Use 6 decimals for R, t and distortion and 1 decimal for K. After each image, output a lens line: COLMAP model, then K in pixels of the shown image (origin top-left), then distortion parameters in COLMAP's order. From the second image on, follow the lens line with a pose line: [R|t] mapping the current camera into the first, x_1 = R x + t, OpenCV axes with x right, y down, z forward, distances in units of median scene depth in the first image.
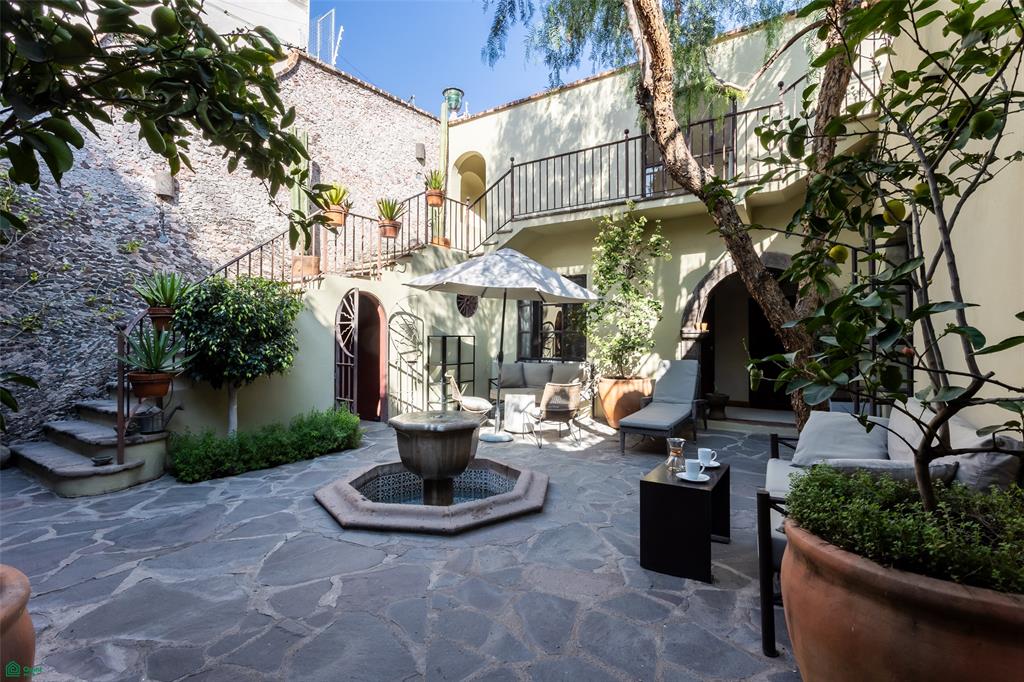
lens RADIAL K [[499.3, 0, 491.7], [0, 499.3, 335.4], [0, 0, 1]] dist [0.002744, 0.000345]
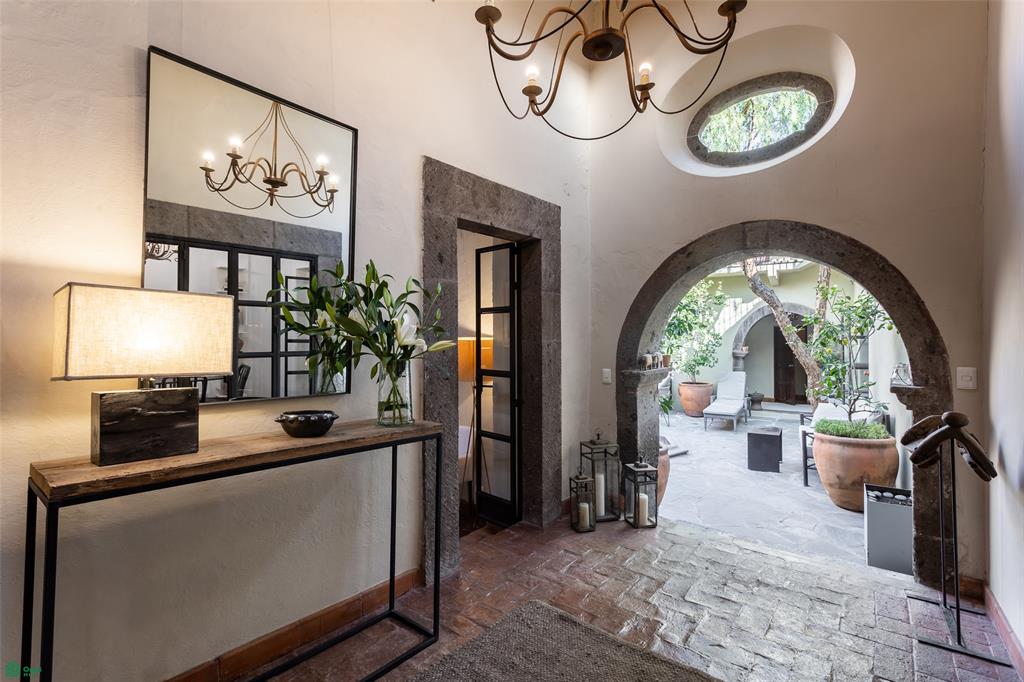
lens RADIAL K [[480.5, 0, 514.5], [0, 480.5, 335.2], [0, 0, 1]] dist [0.000679, 0.000504]
pose [[0.999953, 0.002579, 0.009369, -0.970130], [-0.002610, 0.999991, 0.003342, -0.203026], [-0.009361, -0.003366, 0.999951, -1.474695]]
